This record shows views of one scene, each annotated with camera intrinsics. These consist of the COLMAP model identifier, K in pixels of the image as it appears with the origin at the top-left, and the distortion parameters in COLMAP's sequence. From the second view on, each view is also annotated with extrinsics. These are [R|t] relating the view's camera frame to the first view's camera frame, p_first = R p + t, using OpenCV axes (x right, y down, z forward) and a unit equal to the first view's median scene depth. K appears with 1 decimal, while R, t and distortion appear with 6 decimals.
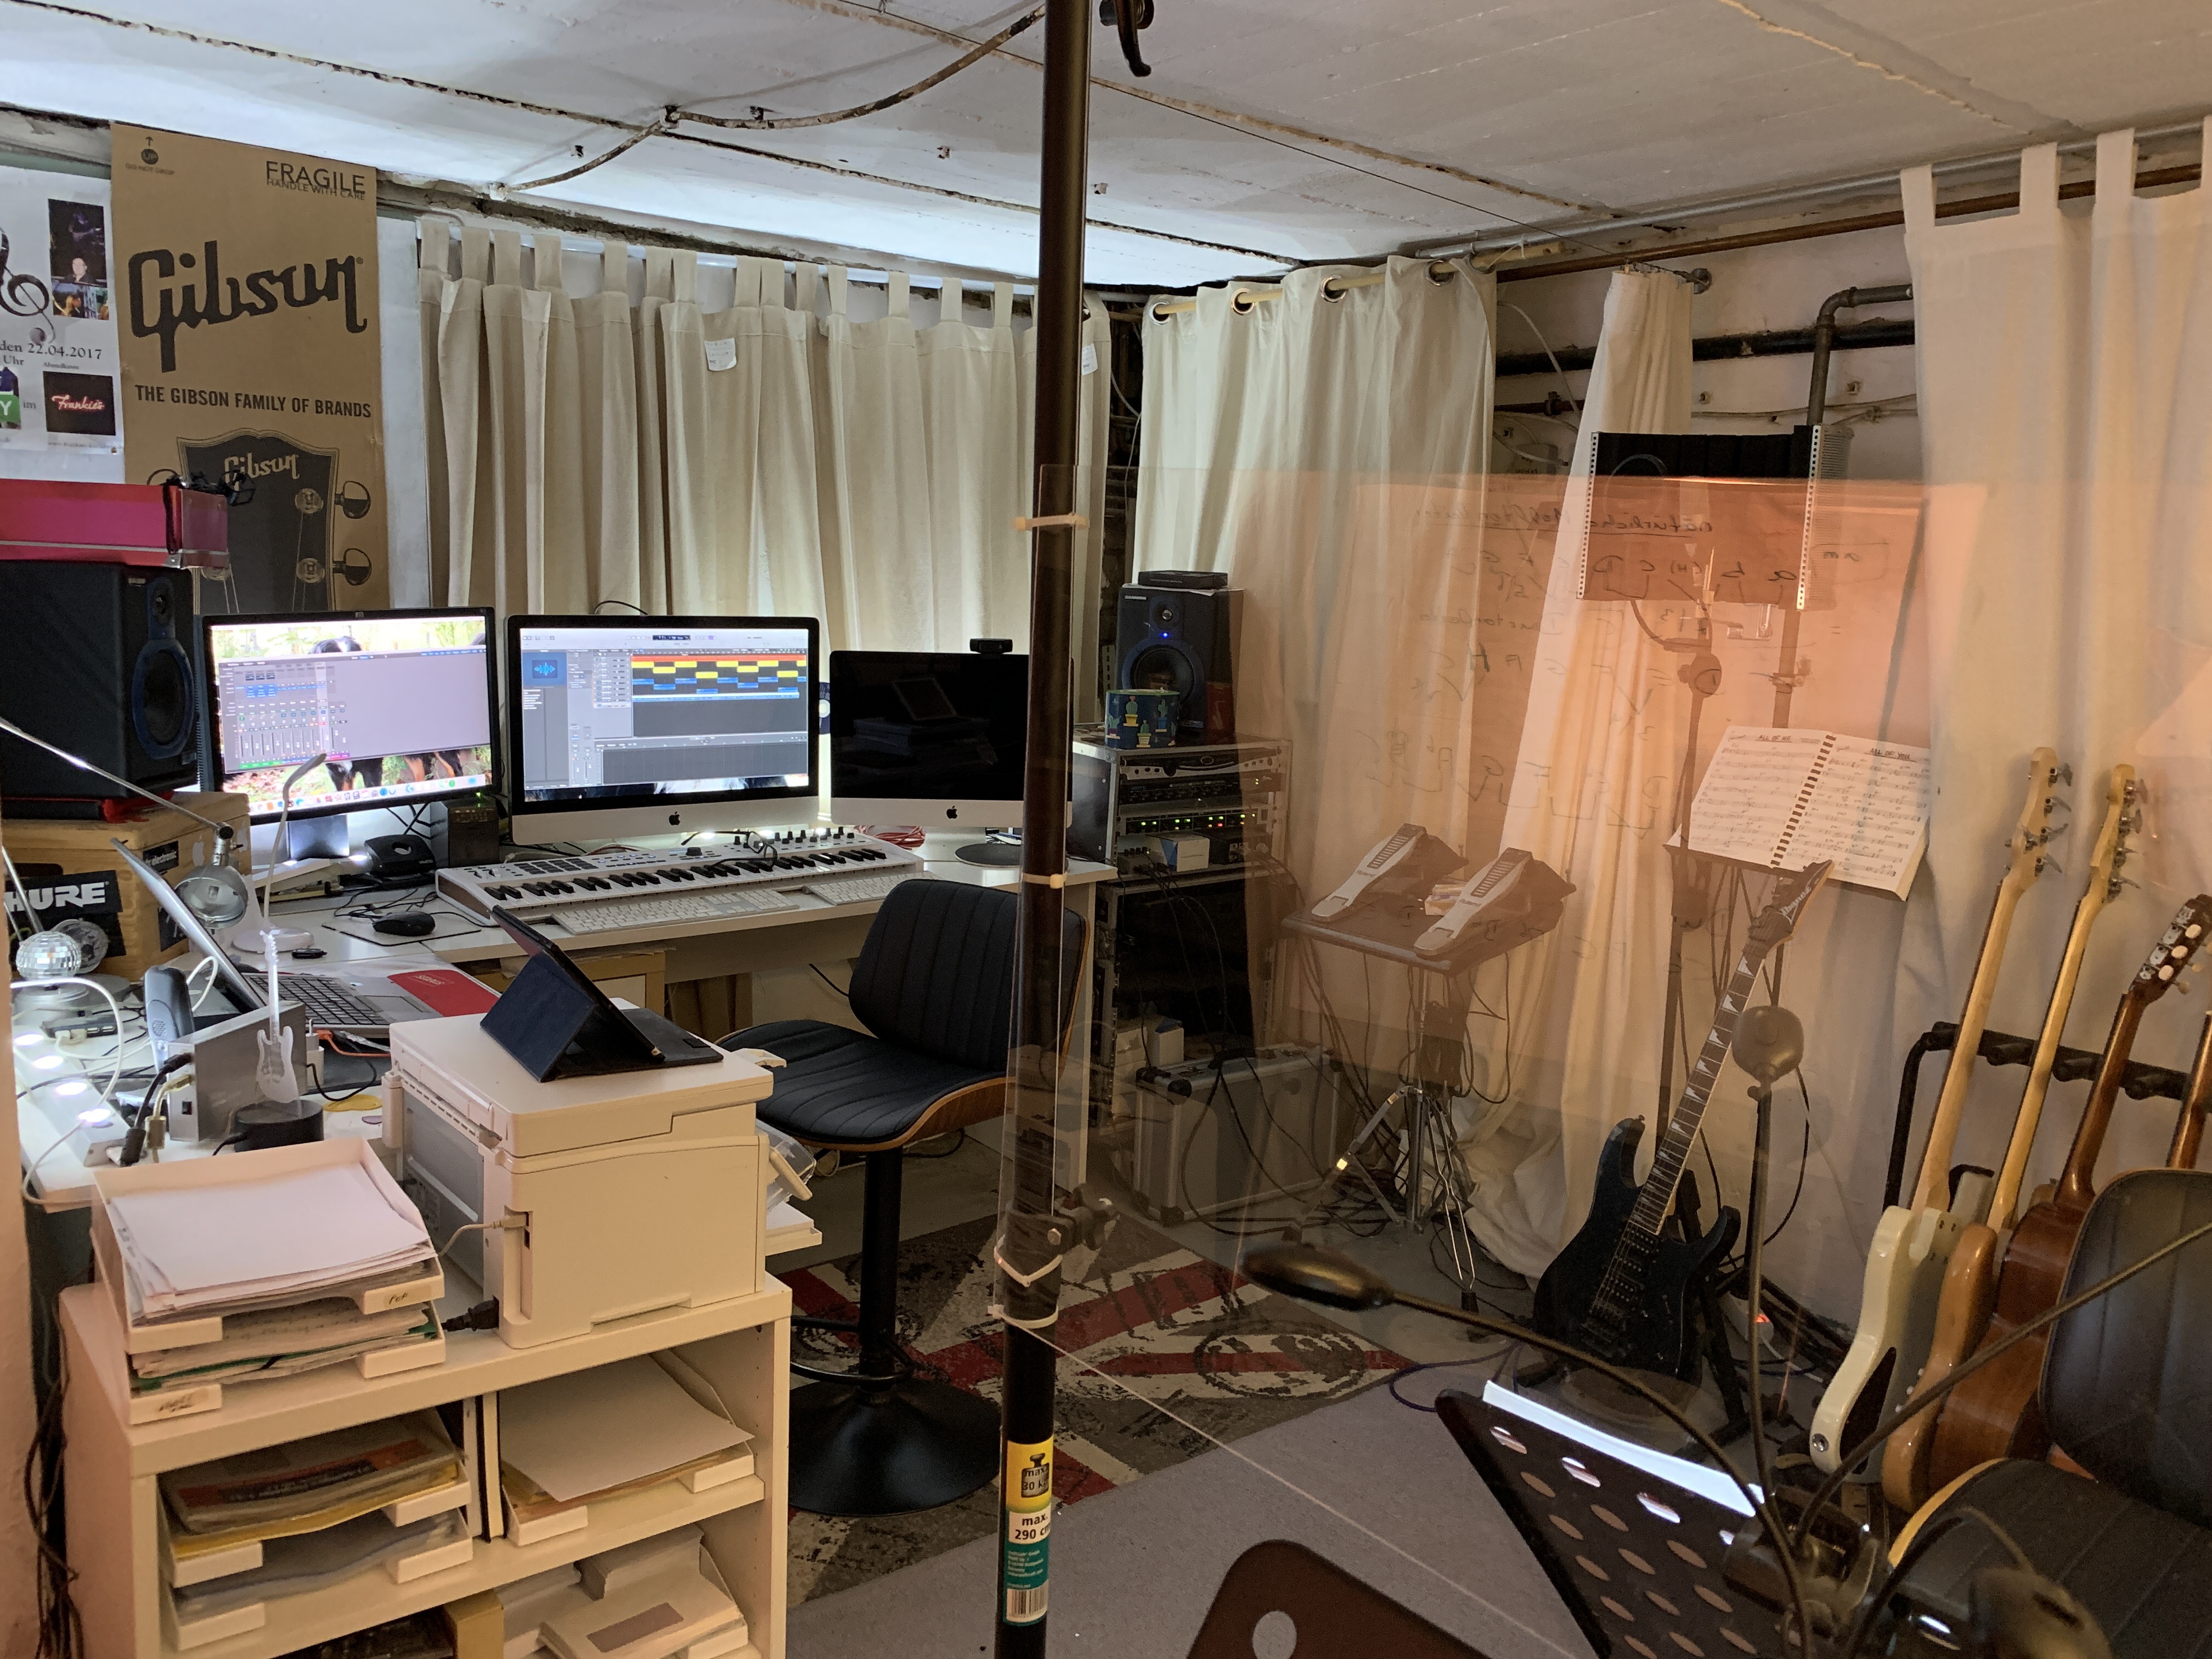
lens RADIAL K [[1726.9, 0, 1103.5], [0, 1726.9, 830.1], [0, 0, 1]] dist [0.035362, -0.047239]
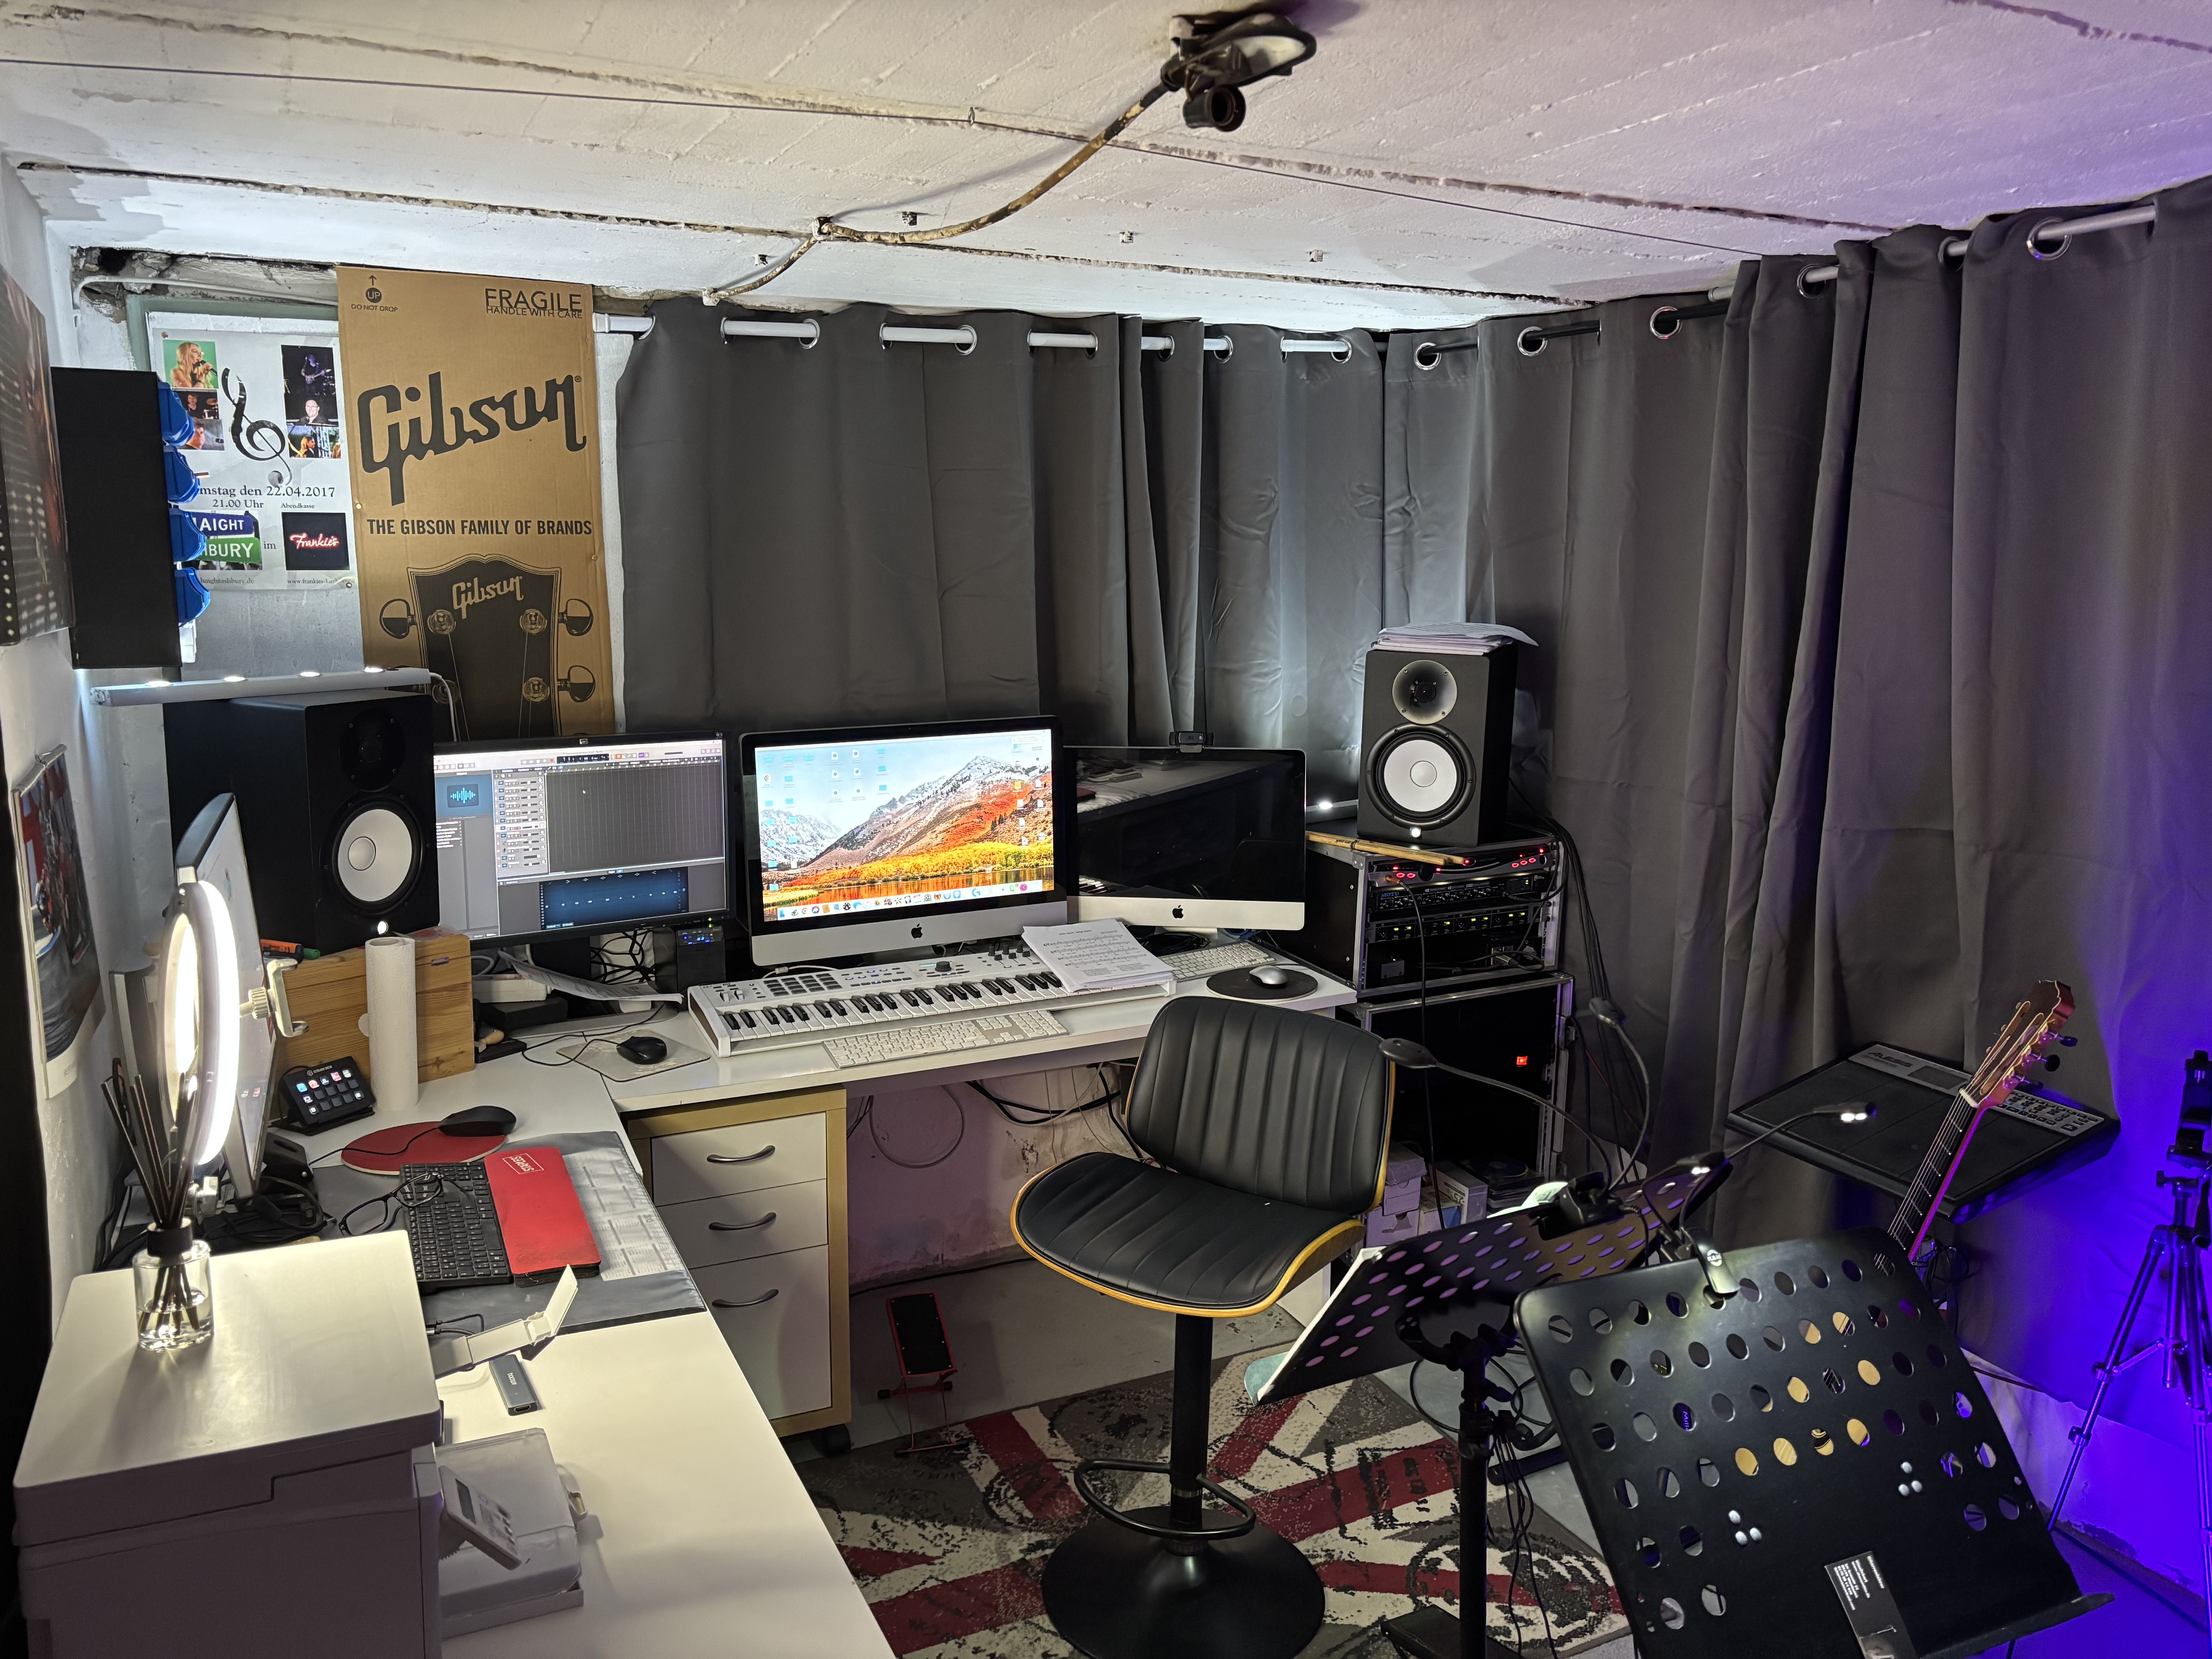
lens RADIAL K [[1685.5, 0, 1099.3], [0, 1685.5, 832.7], [0, 0, 1]] dist [0.029706, -0.028670]
pose [[0.970426, 0.010204, -0.241185, 0.105040], [-0.004700, 0.999715, 0.023385, -0.095030], [0.241355, -0.021560, 0.970197, 0.127268]]
